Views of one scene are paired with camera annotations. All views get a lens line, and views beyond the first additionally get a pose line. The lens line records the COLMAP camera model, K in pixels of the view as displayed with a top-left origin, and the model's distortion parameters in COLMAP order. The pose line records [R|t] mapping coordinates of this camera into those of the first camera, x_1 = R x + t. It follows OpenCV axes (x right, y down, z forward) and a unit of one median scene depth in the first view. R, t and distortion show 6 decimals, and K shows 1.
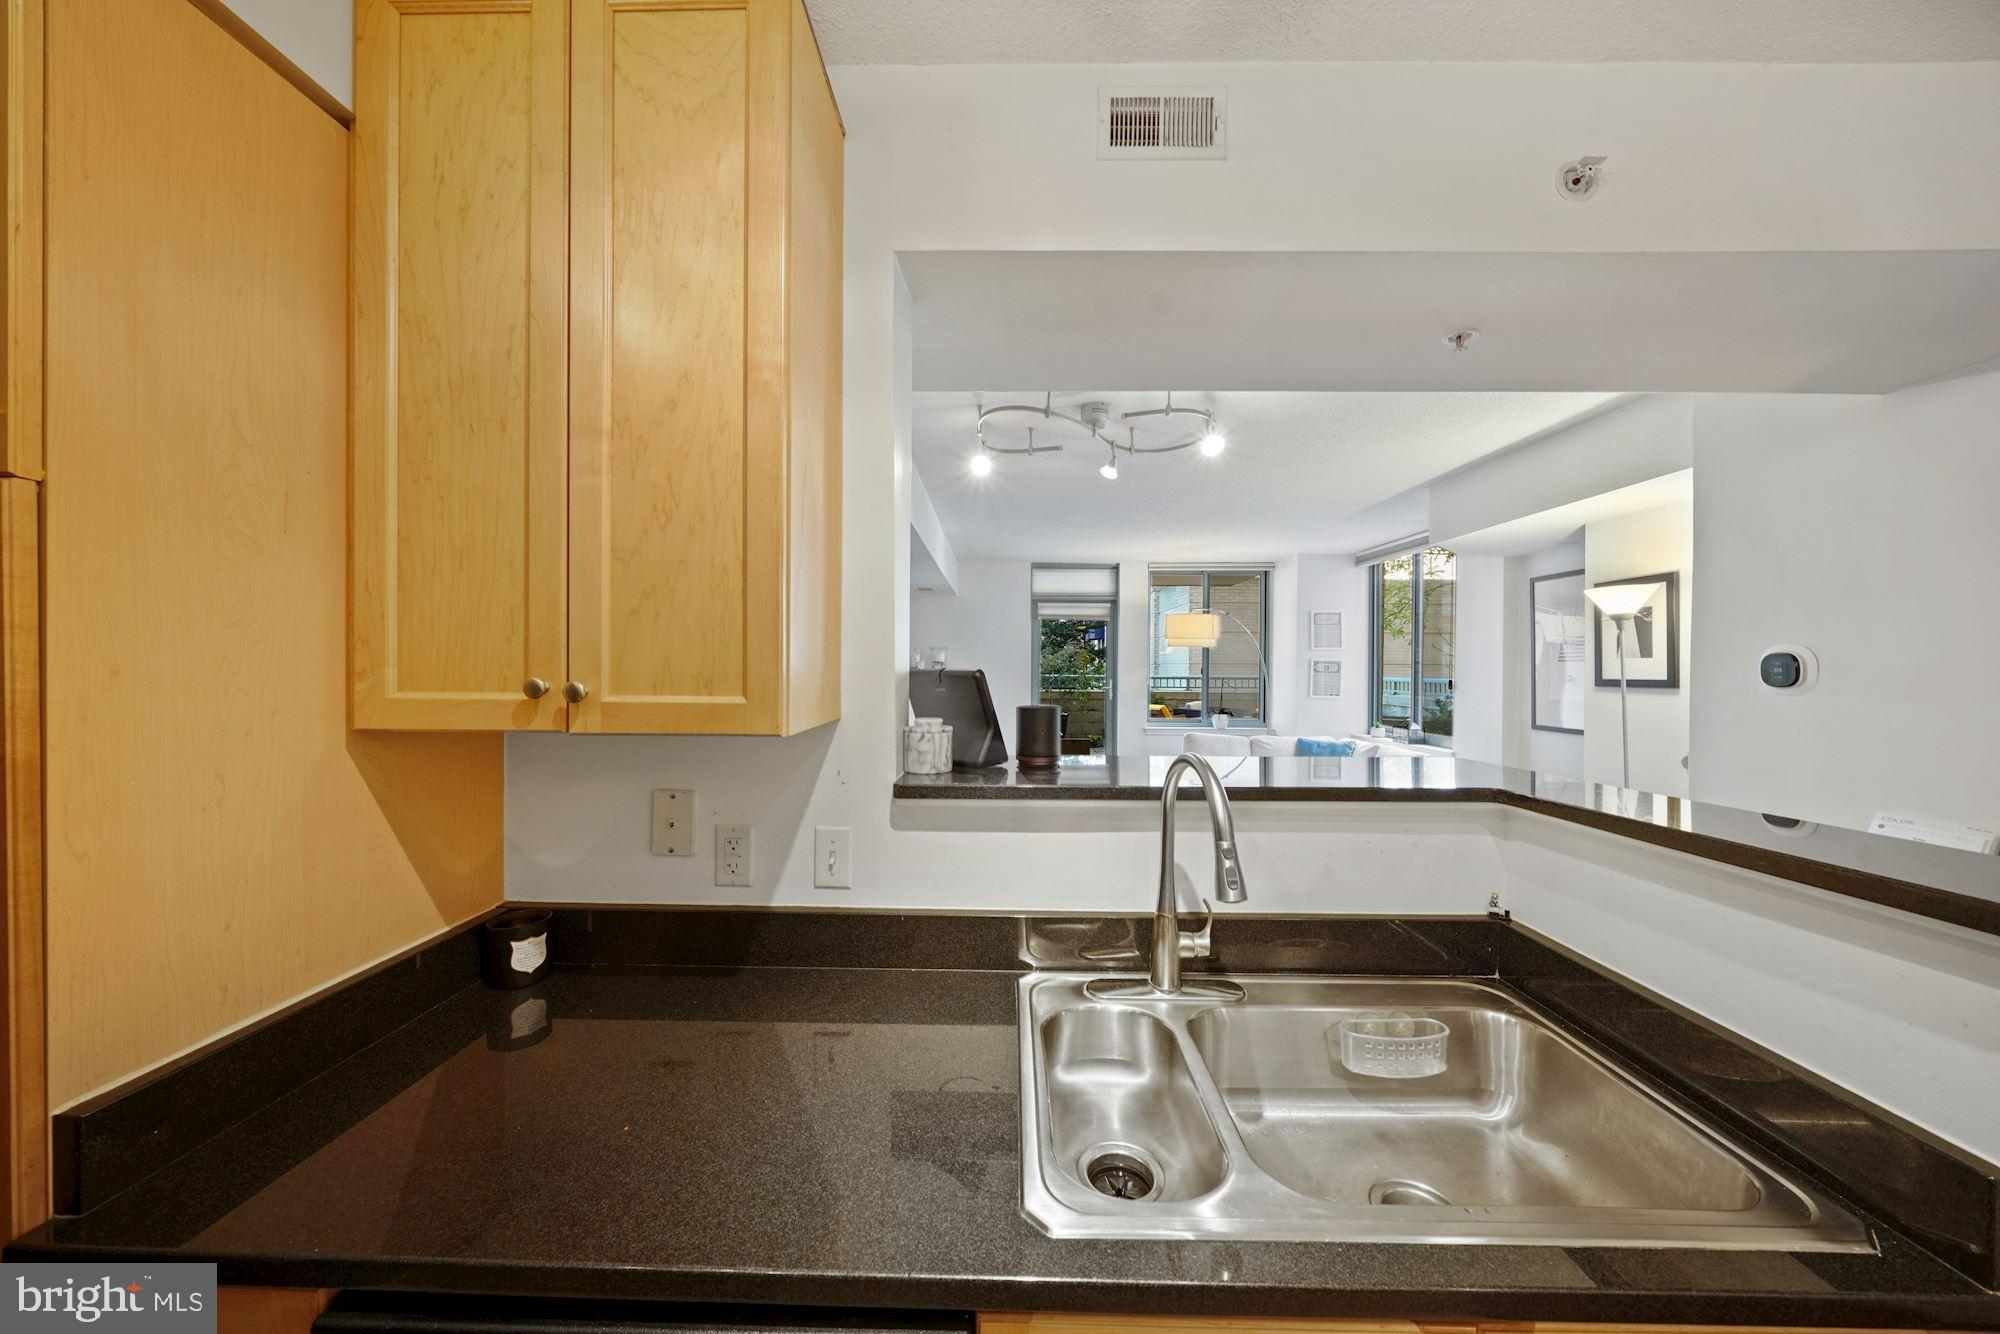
lens RADIAL K [[693.2, 0, 1000.5], [0, 693.2, 668.4], [0, 0, 1]] dist [-0.006729, 0.000915]
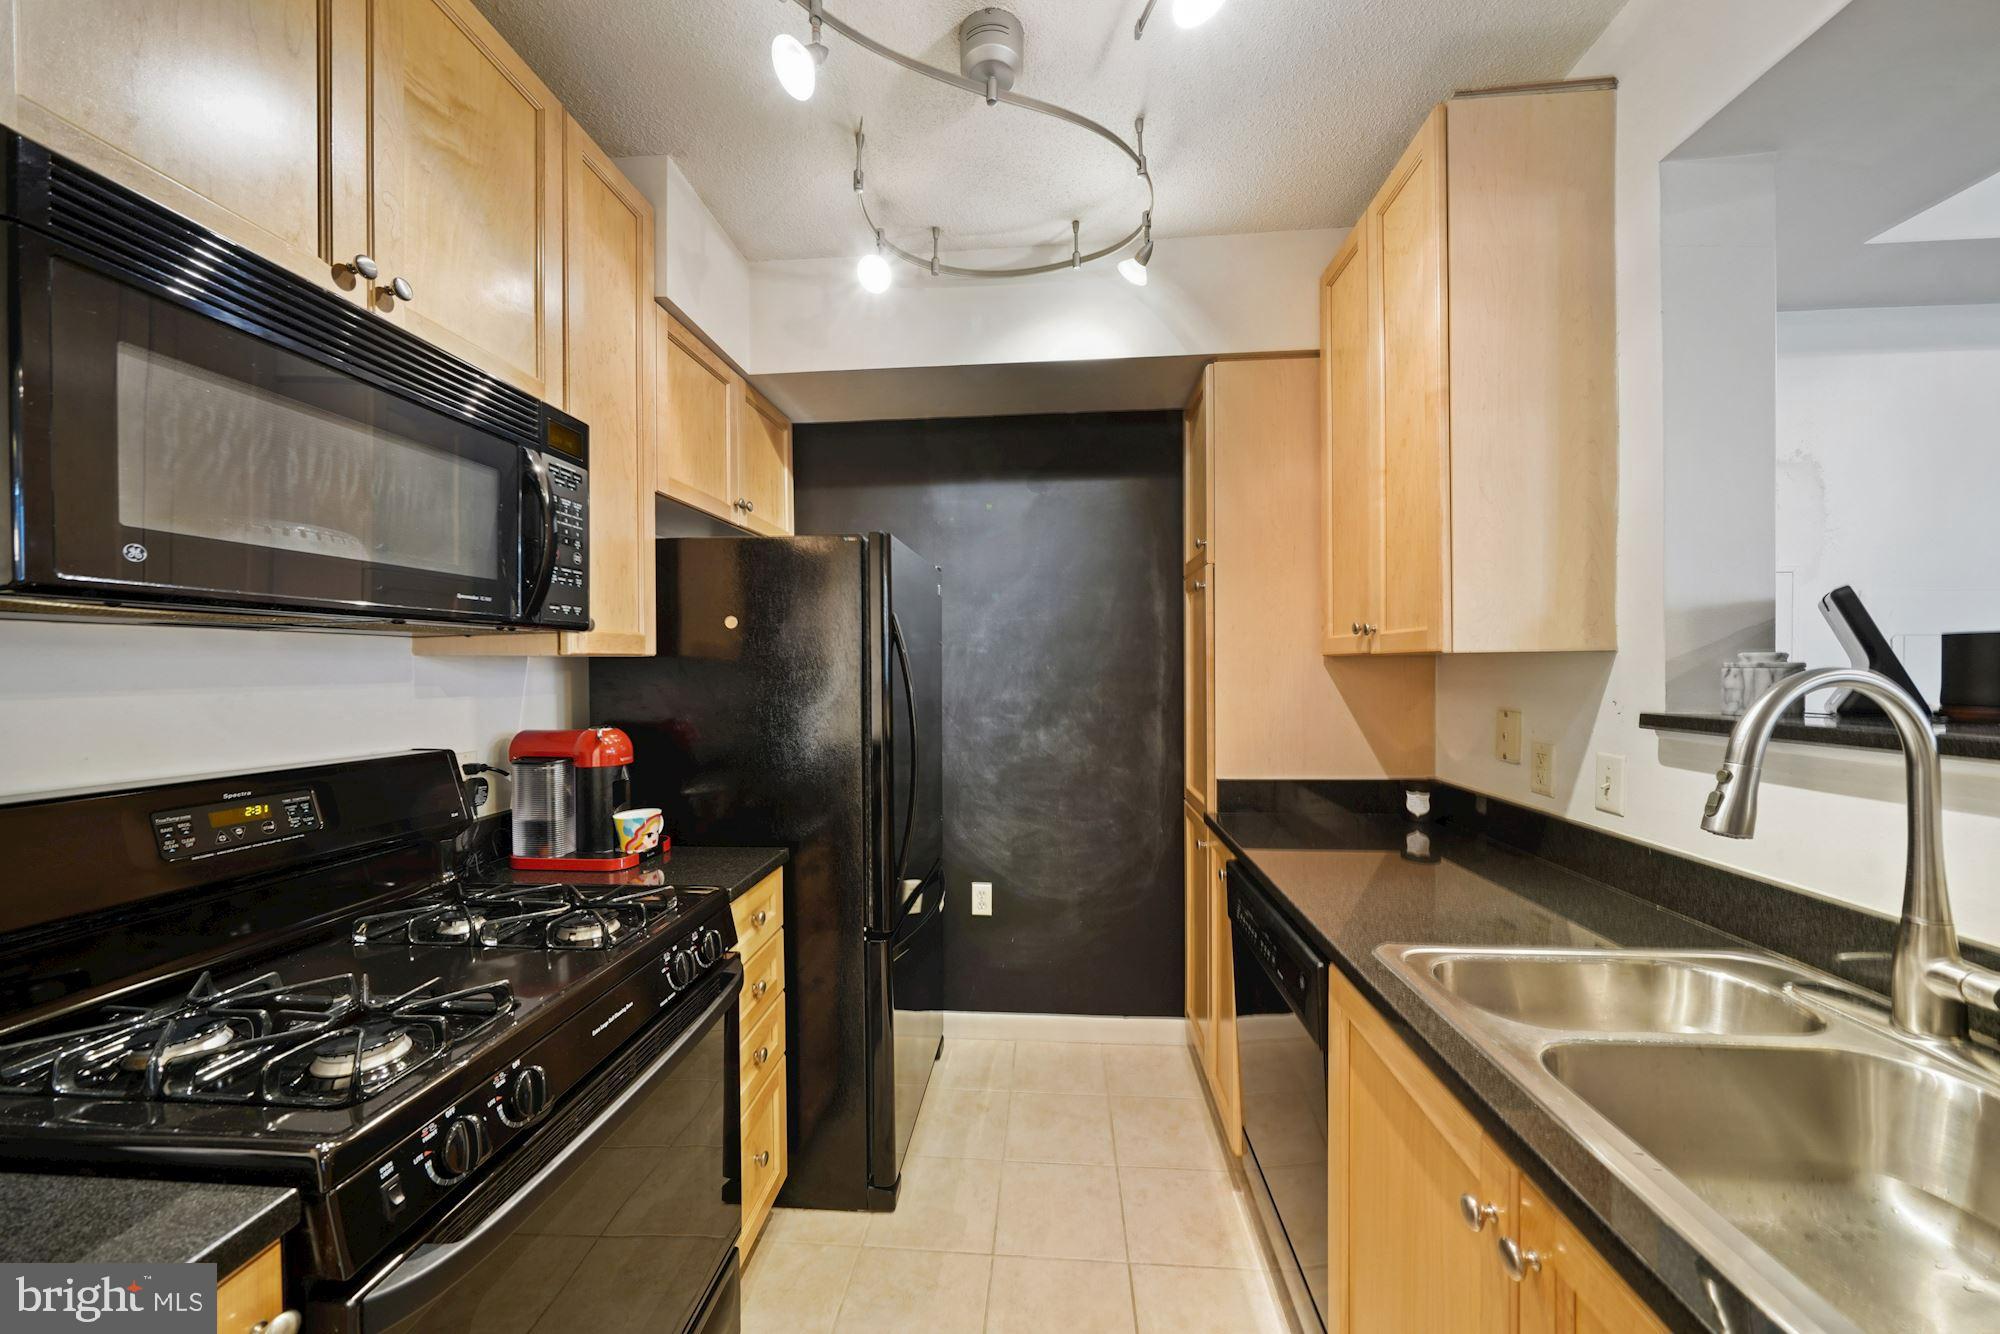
lens RADIAL K [[693.2, 0, 1003.4], [0, 693.2, 675.6], [0, 0, 1]] dist [-0.006729, 0.000915]
pose [[-0.080333, 0.001321, -0.996767, 0.884699], [-0.003055, 0.999994, 0.001572, 0.112357], [0.996763, 0.003172, -0.080329, 0.168904]]
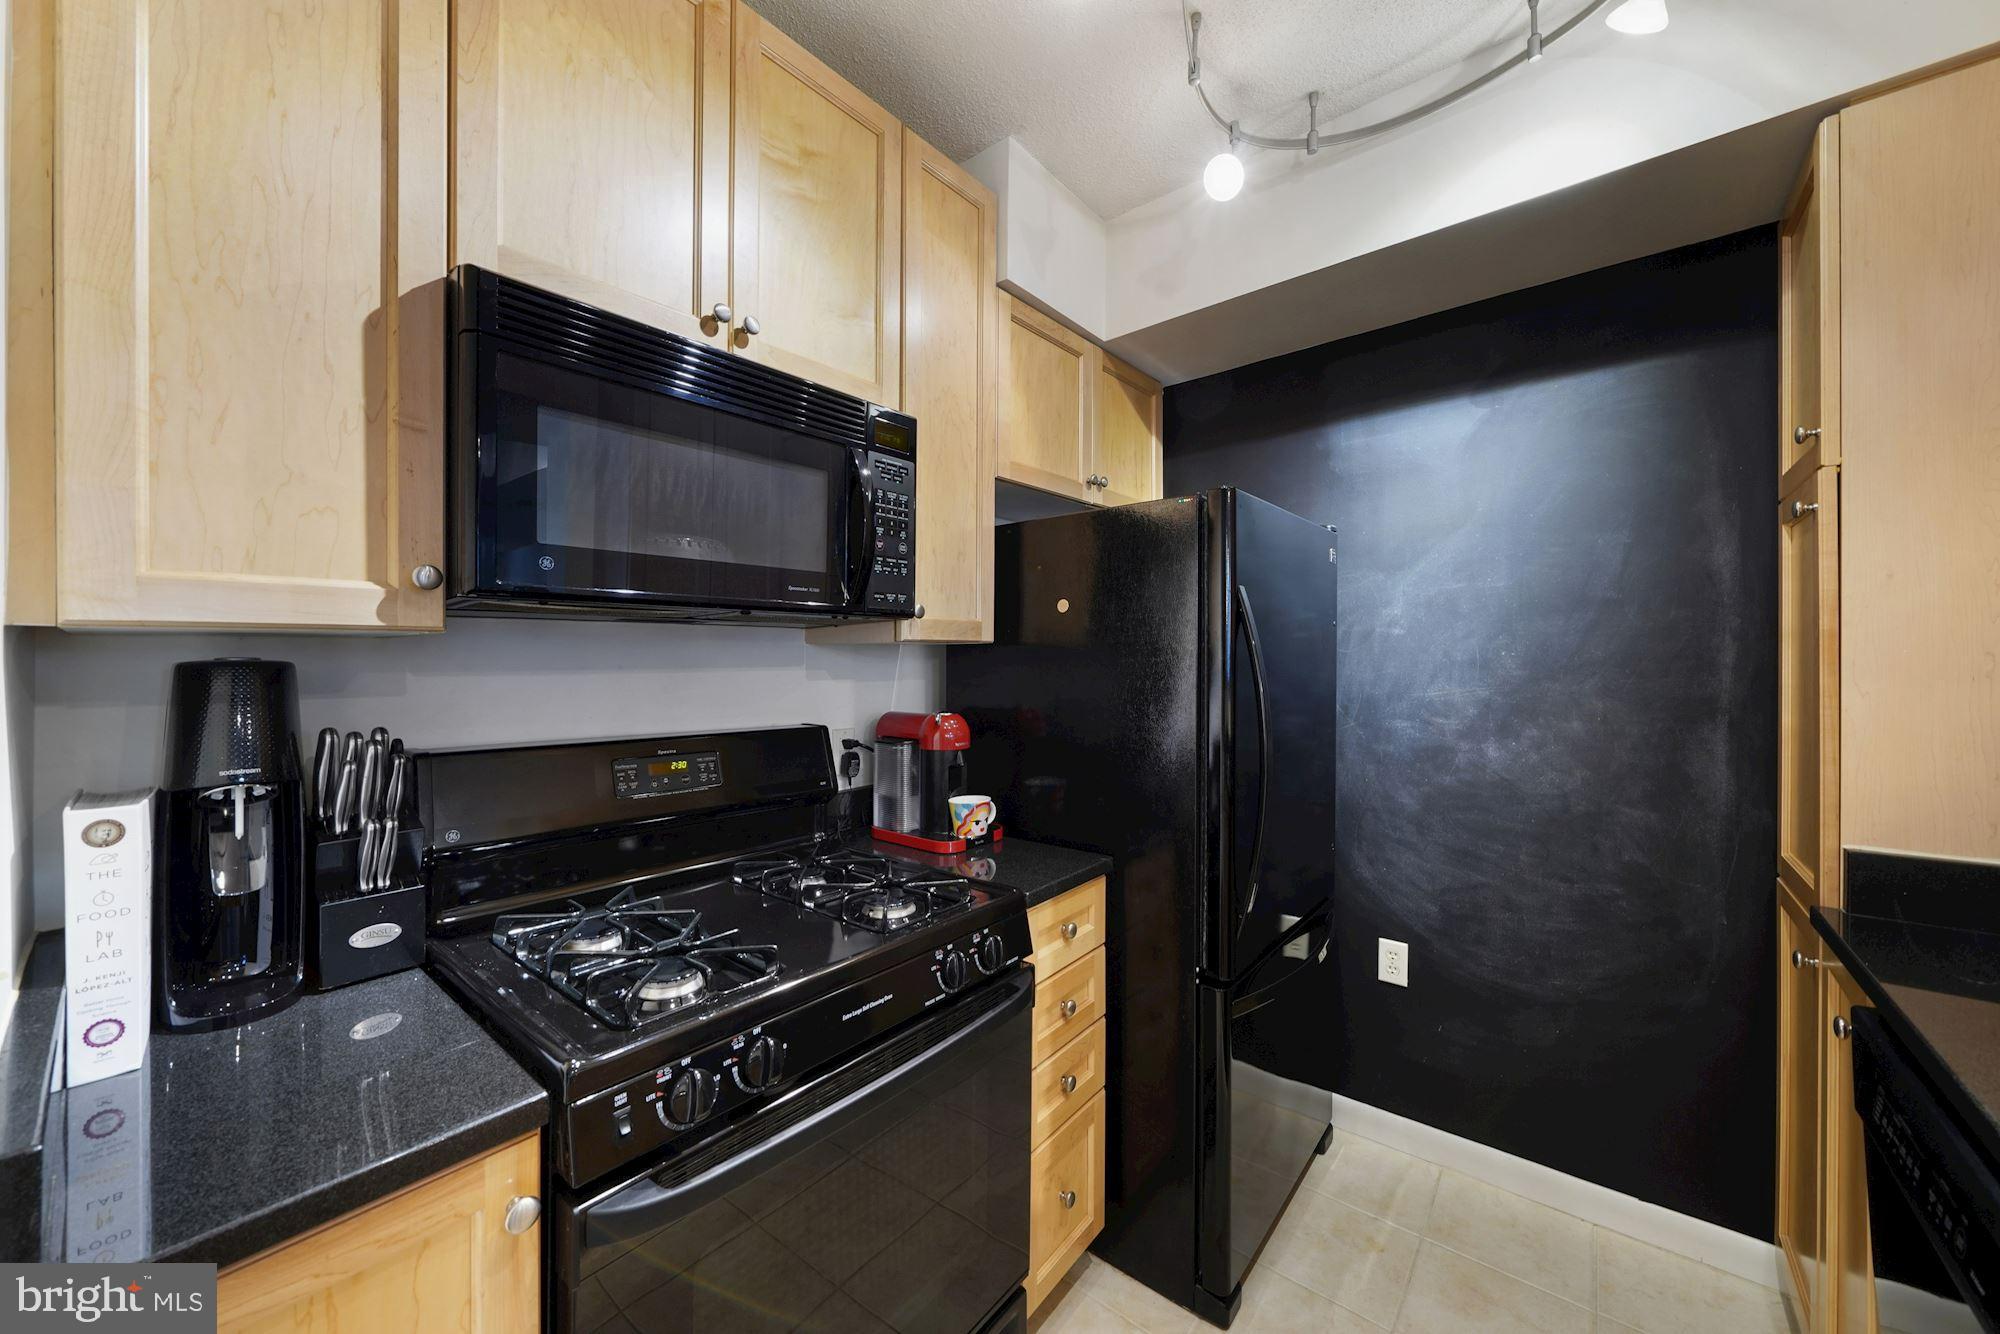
lens RADIAL K [[726.4, 0, 990.2], [0, 726.4, 665.8], [0, 0, 1]] dist [-0.007039, -0.000353]
pose [[-0.645684, -0.003655, -0.763596, 0.668497], [-0.007322, 0.999972, 0.001405, 0.121276], [0.763570, 0.006498, -0.645693, 0.290052]]
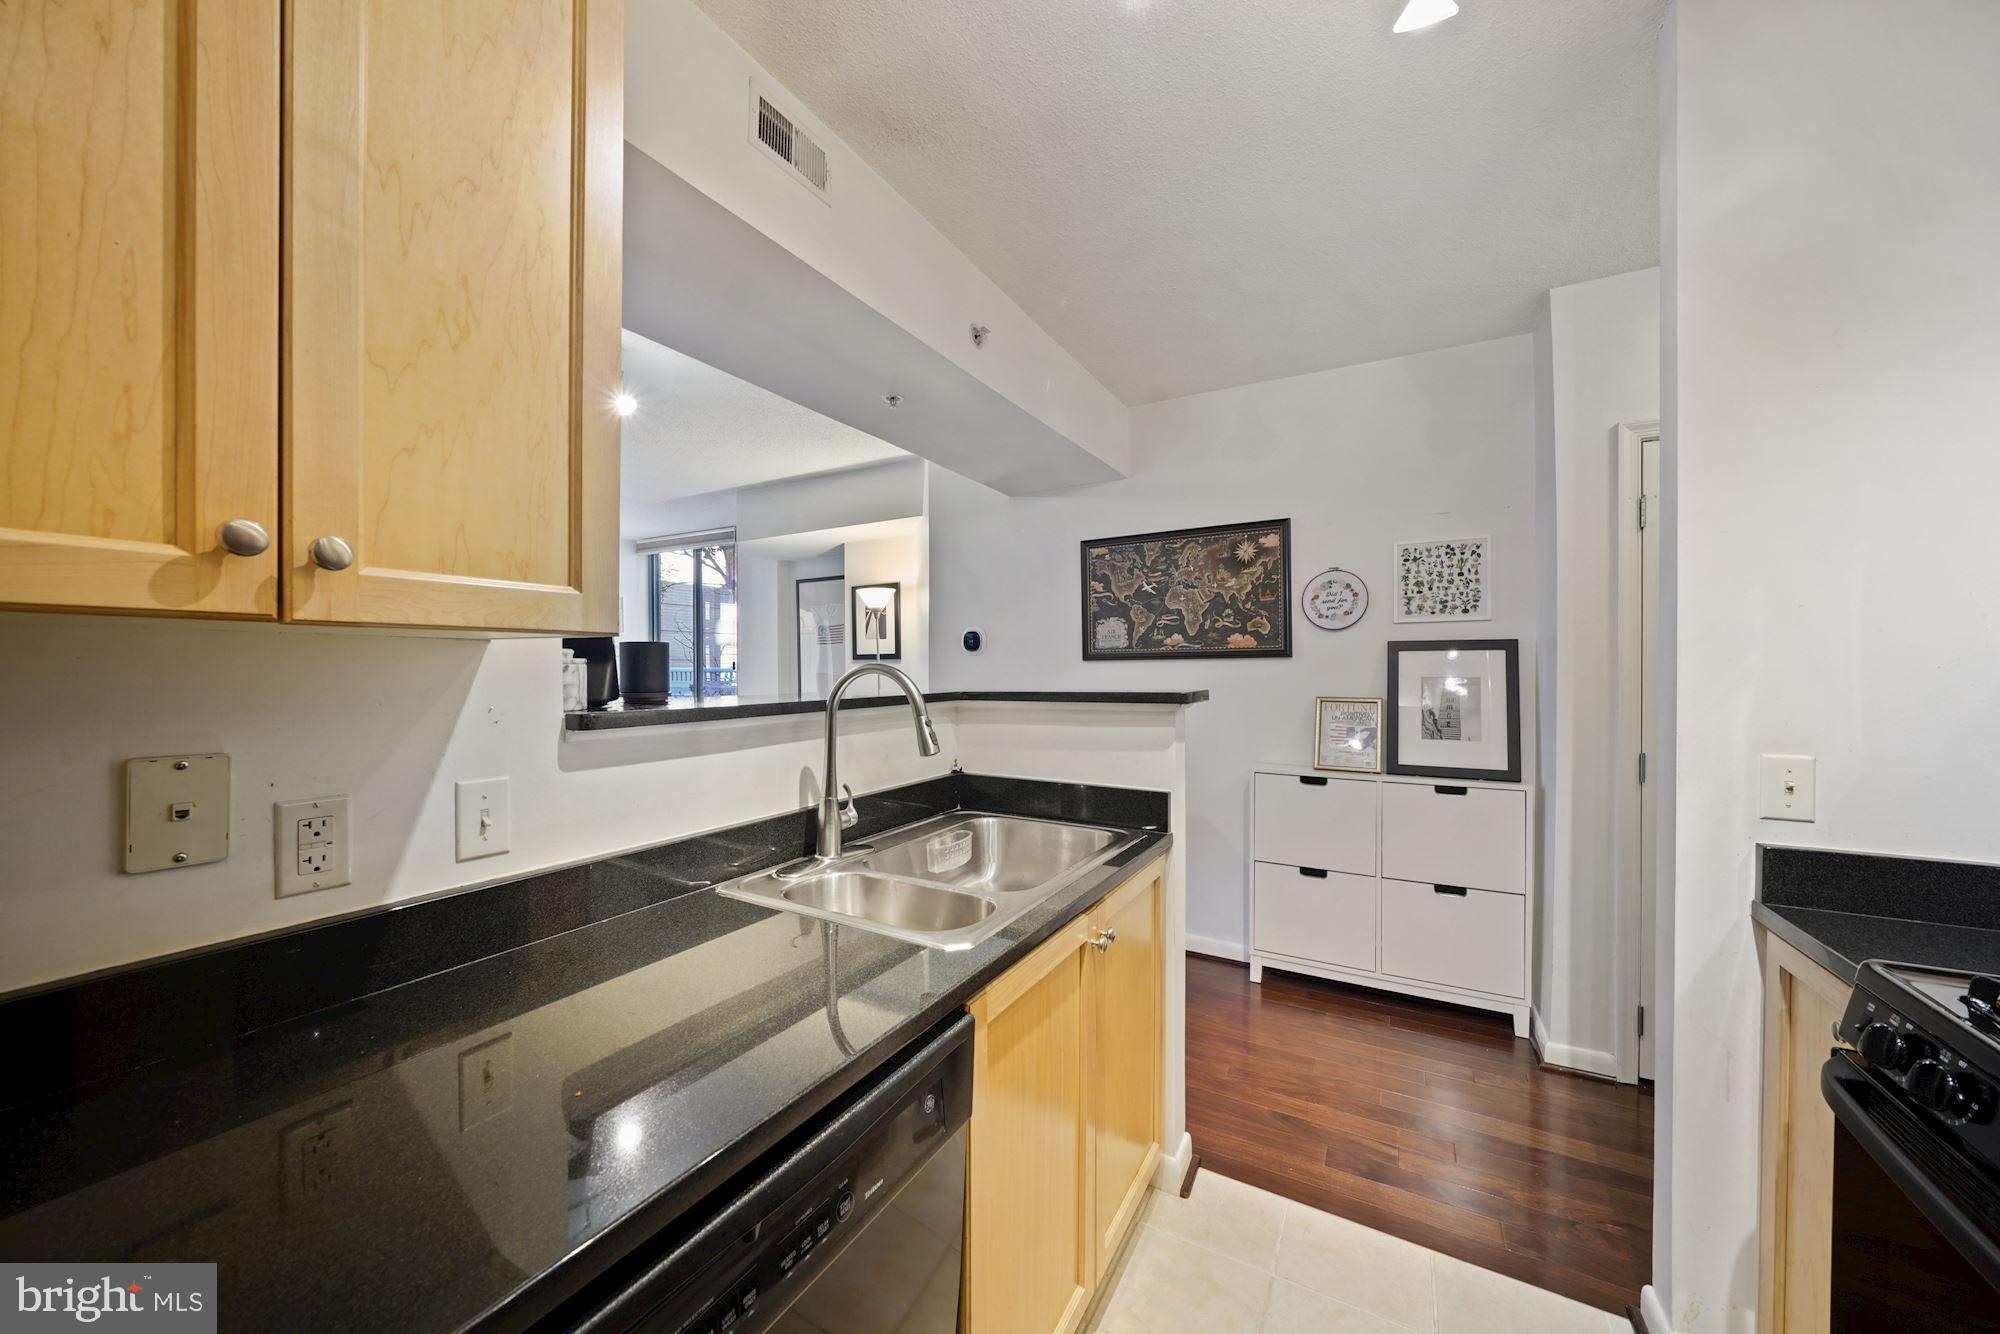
lens RADIAL K [[693.2, 0, 1012.6], [0, 693.2, 670.0], [0, 0, 1]] dist [-0.006729, 0.000915]
pose [[0.476867, -0.011300, 0.878903, -0.647300], [0.006818, 0.999935, 0.009157, 0.103410], [-0.878949, 0.001625, 0.476913, 0.104633]]
